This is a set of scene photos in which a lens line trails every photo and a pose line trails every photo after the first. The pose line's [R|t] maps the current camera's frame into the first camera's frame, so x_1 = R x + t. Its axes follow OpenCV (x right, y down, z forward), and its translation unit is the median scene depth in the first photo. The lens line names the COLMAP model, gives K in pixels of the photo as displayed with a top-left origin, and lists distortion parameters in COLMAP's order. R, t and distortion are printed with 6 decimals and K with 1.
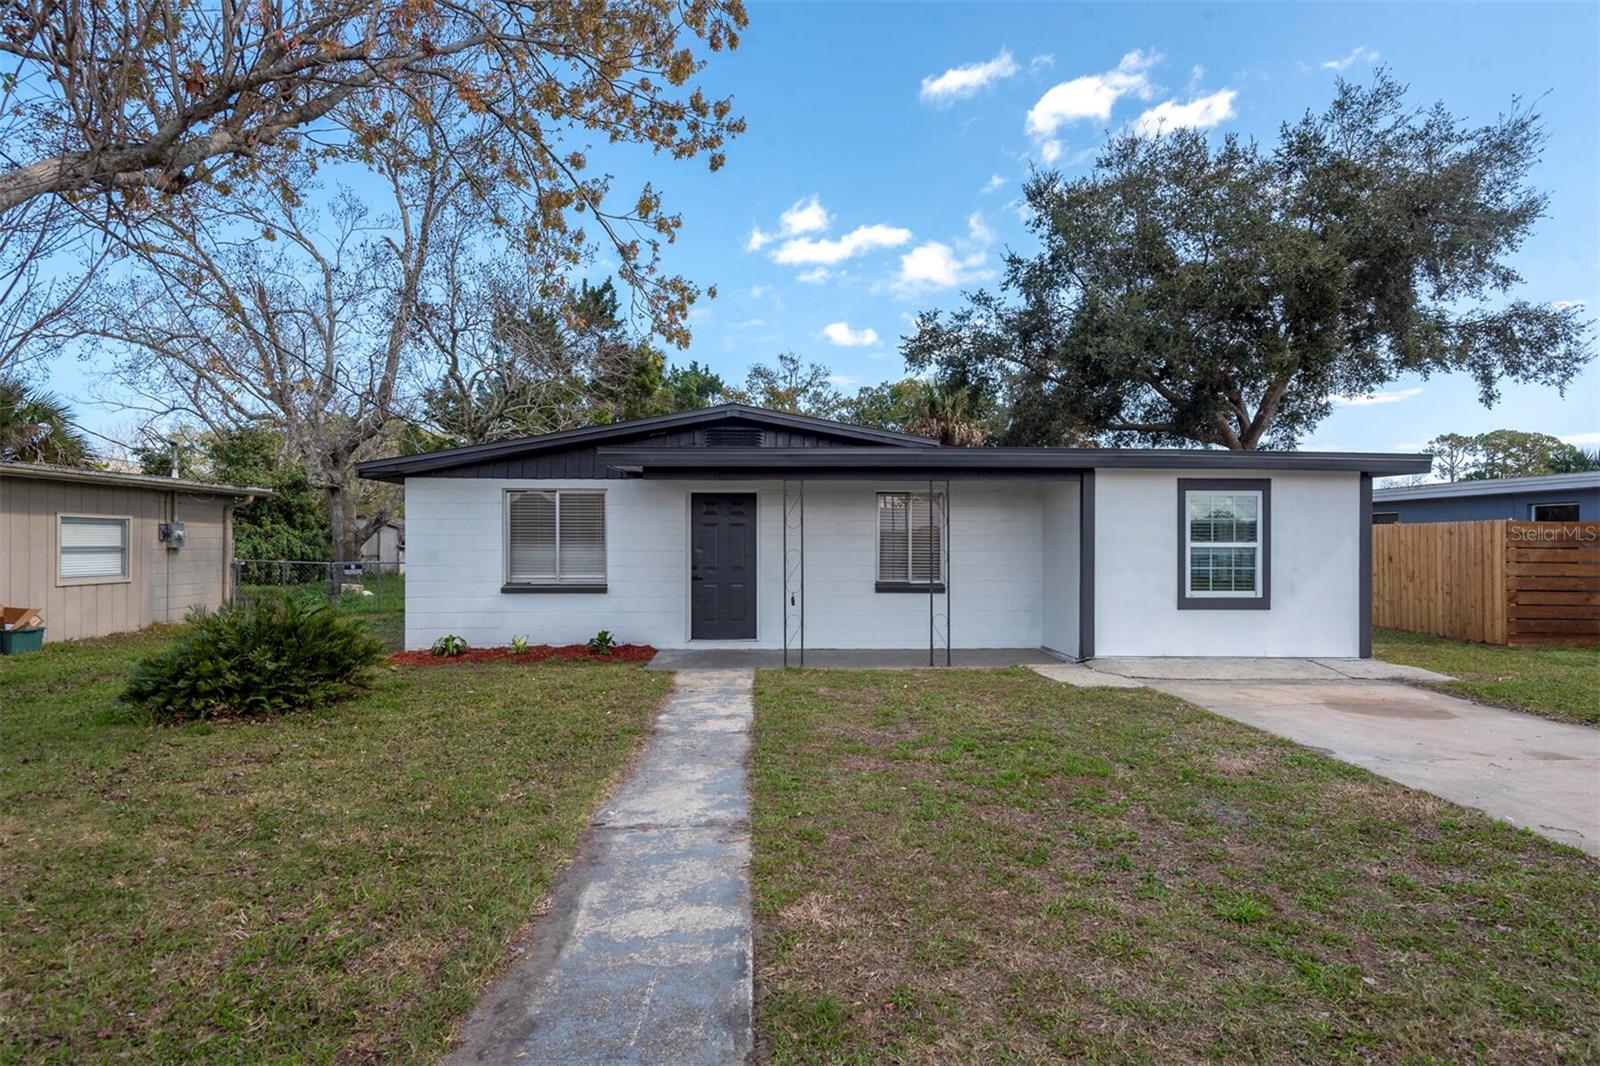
lens RADIAL K [[877.1, 0, 827.0], [0, 877.1, 528.2], [0, 0, 1]] dist [0.022288, -0.000845]
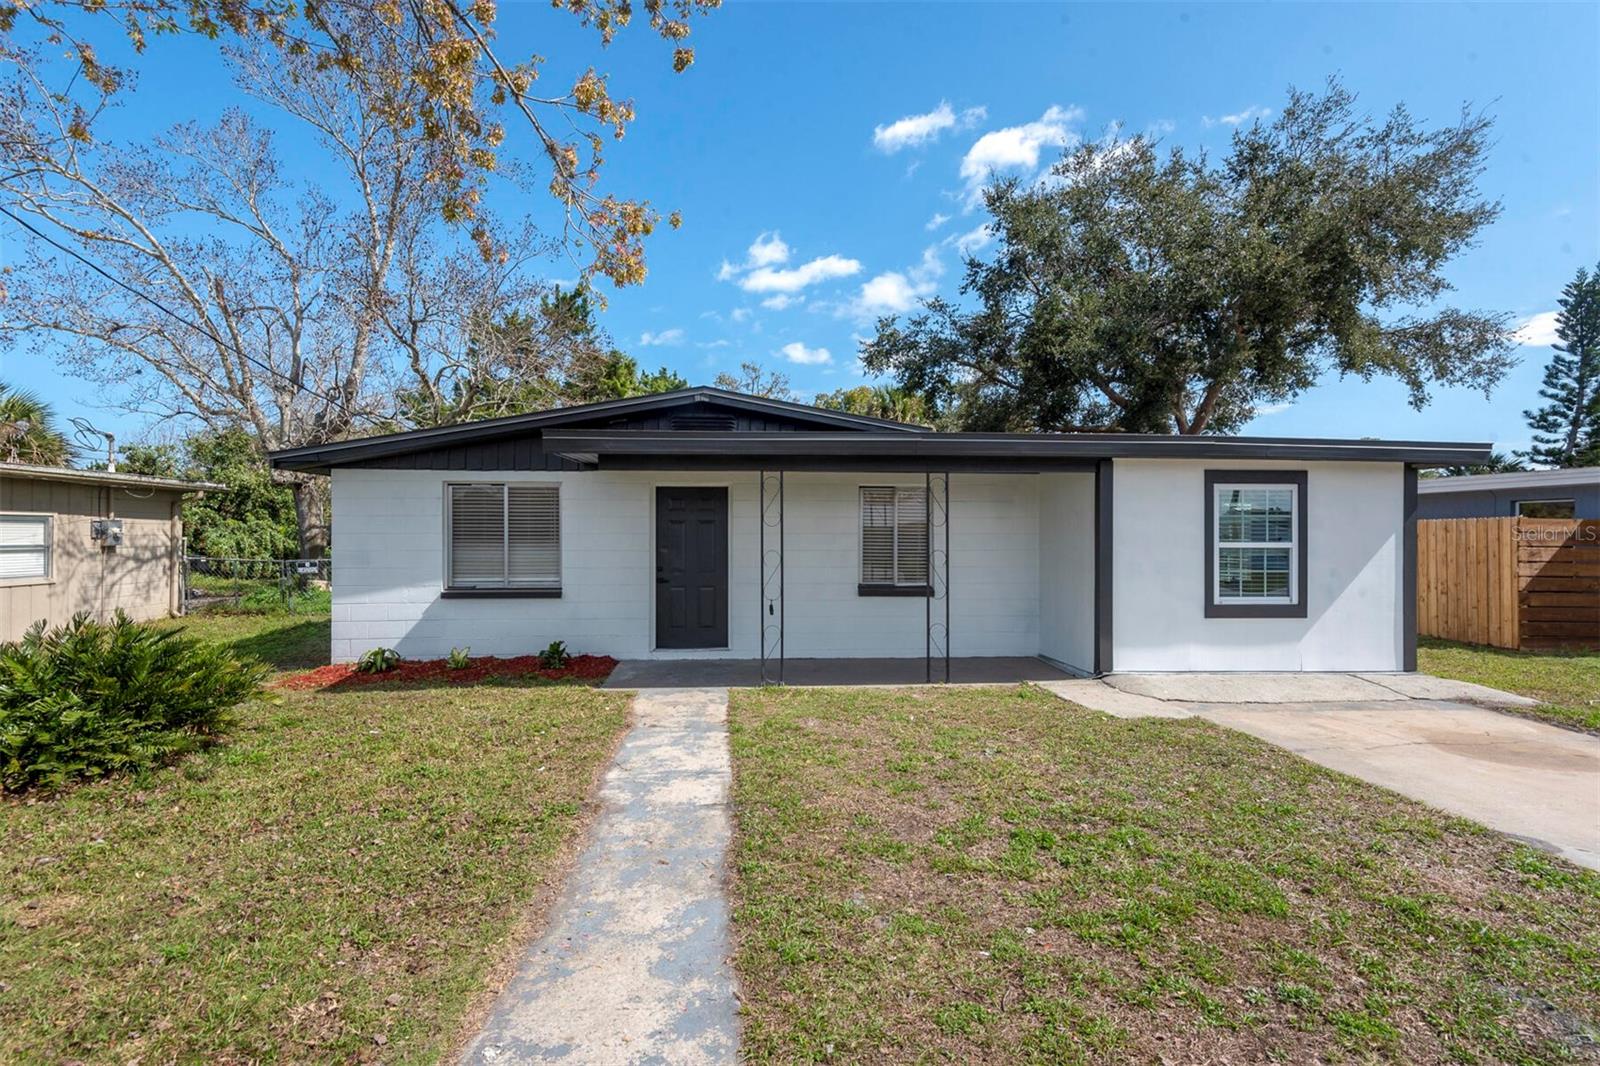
lens RADIAL K [[754.5, 0, 794.0], [0, 754.5, 522.9], [0, 0, 1]] dist [0.031132, -0.015465]
pose [[0.999822, 0.000202, 0.018854, -0.026579], [-0.000198, 1.000000, -0.000203, -0.002930], [-0.018854, 0.000199, 0.999822, 0.217170]]
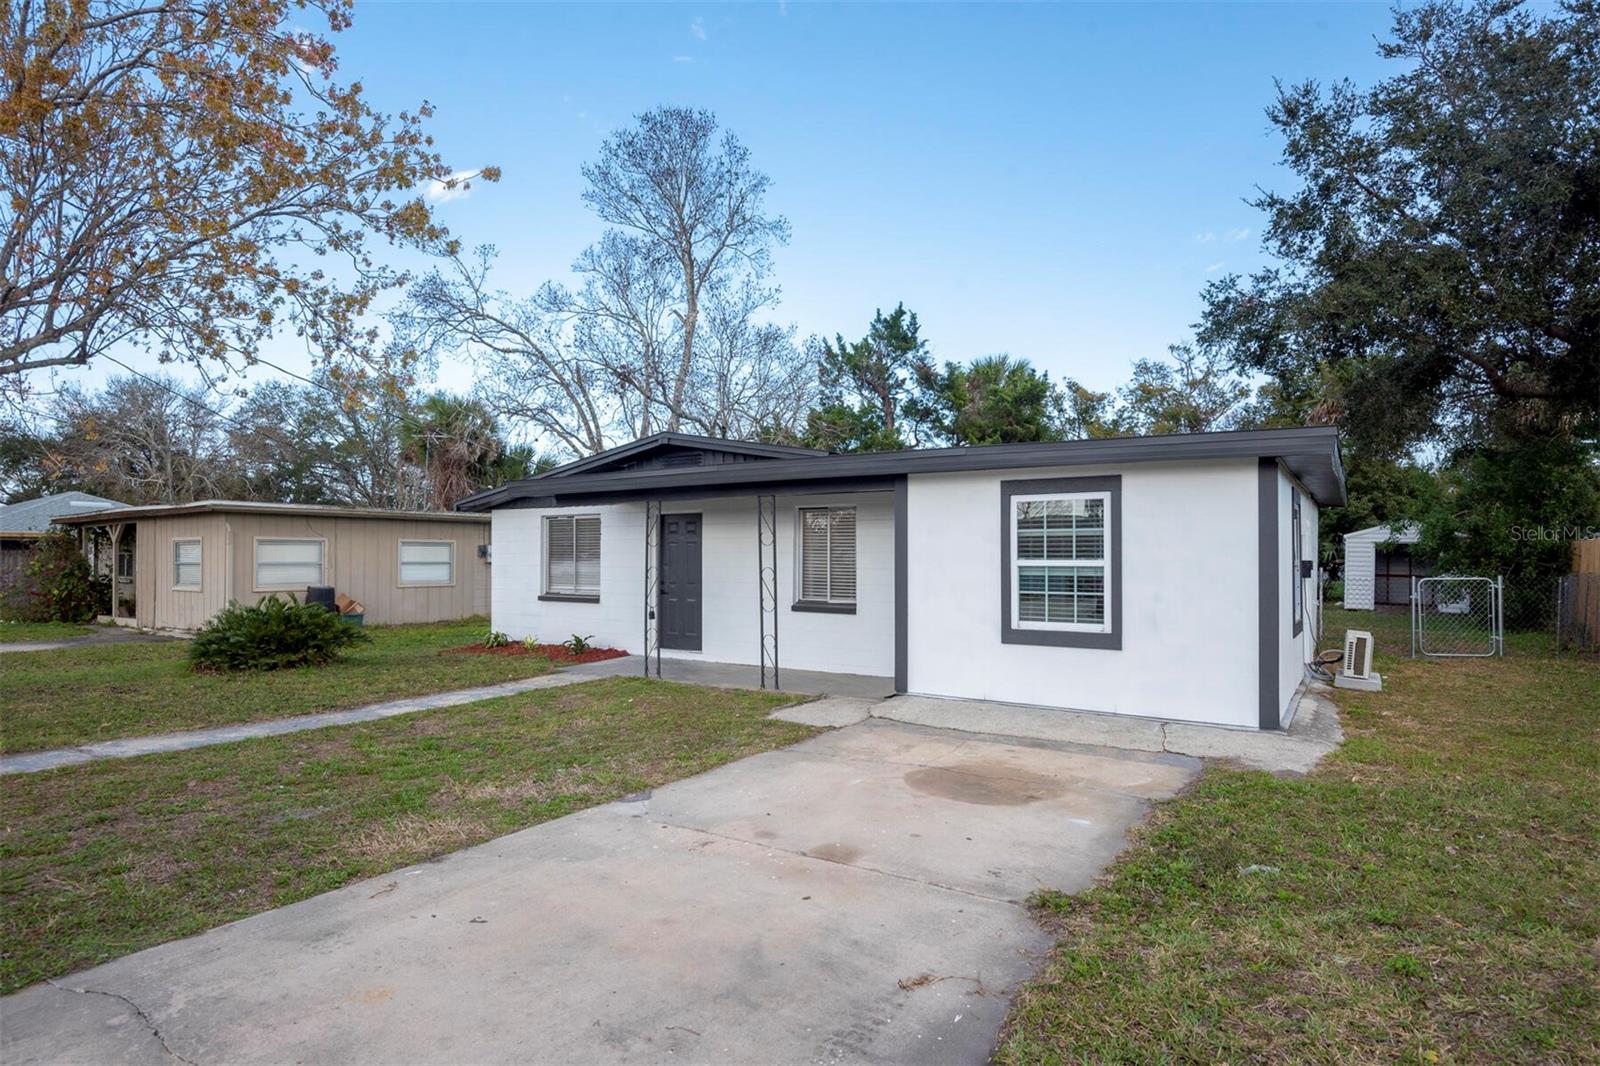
lens RADIAL K [[897.1, 0, 826.5], [0, 897.1, 546.1], [0, 0, 1]] dist [0.018584, -0.000211]
pose [[0.808443, -0.007833, -0.588523, 0.674235], [0.008835, 0.999960, -0.001173, 0.002819], [0.588509, -0.004251, 0.808480, 0.216301]]
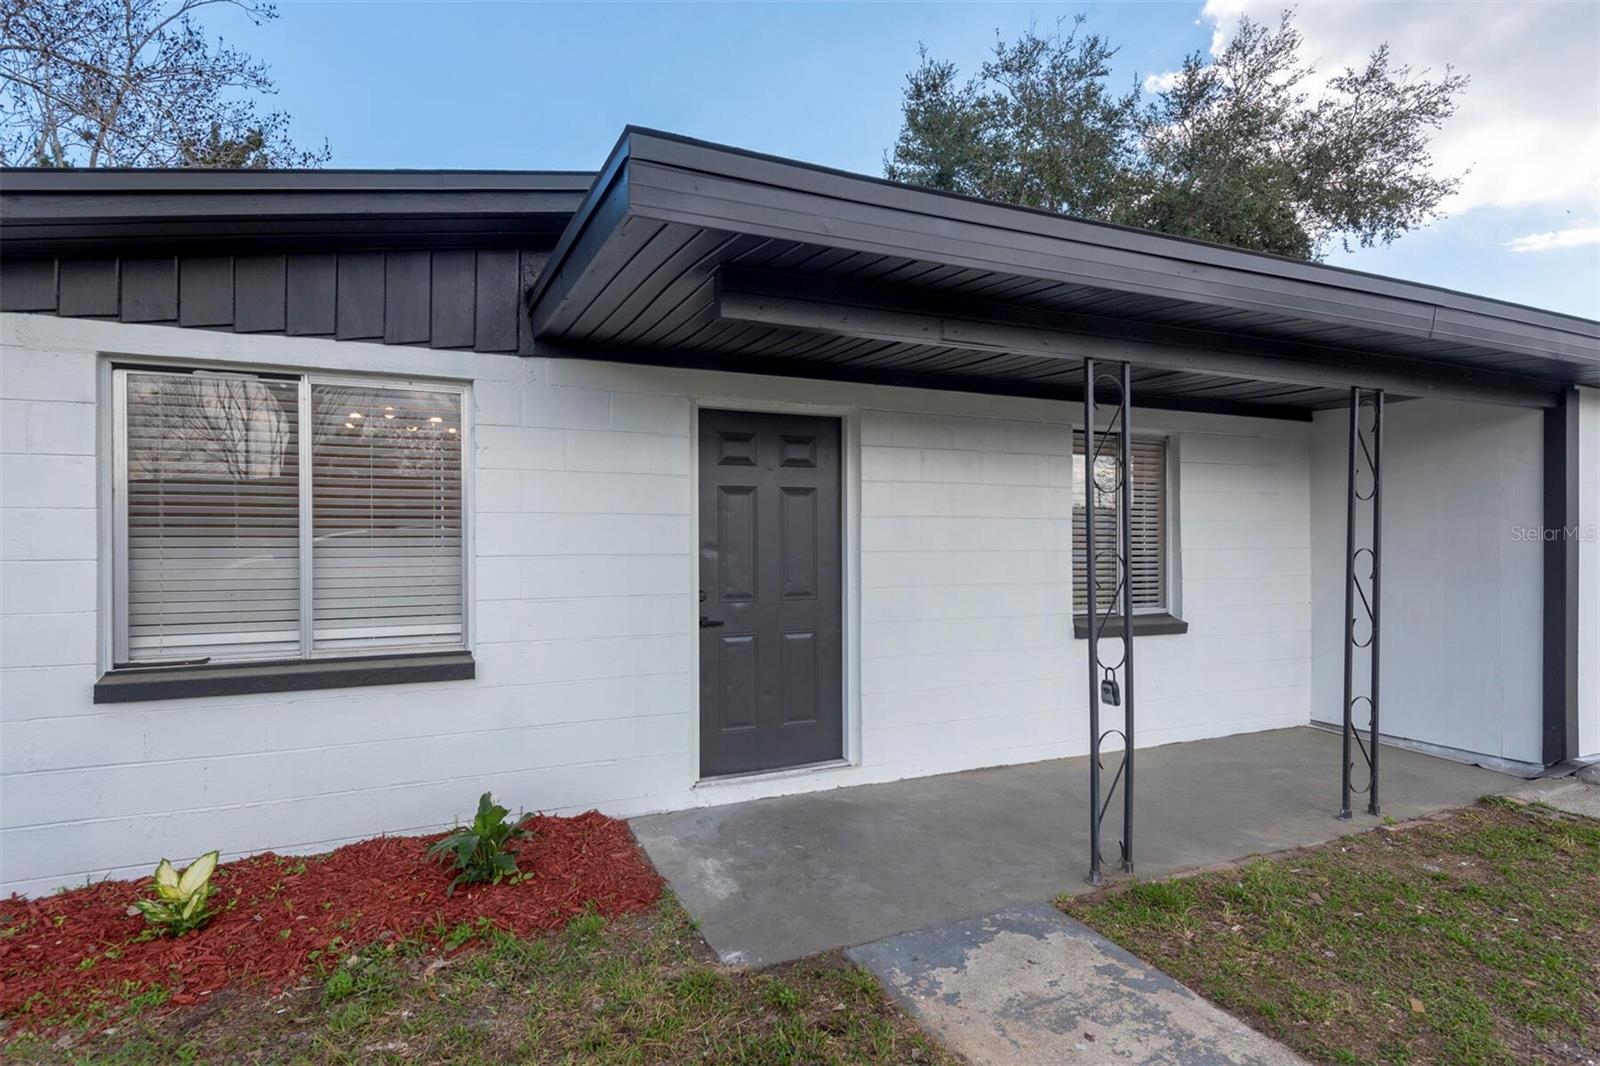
lens RADIAL K [[836.4, 0, 821.8], [0, 836.4, 532.2], [0, 0, 1]] dist [0.039398, -0.031721]
pose [[0.925941, 0.000828, 0.377668, -0.243992], [-0.006073, 0.999901, 0.012697, 0.010568], [-0.377621, -0.014051, 0.925854, 0.625661]]
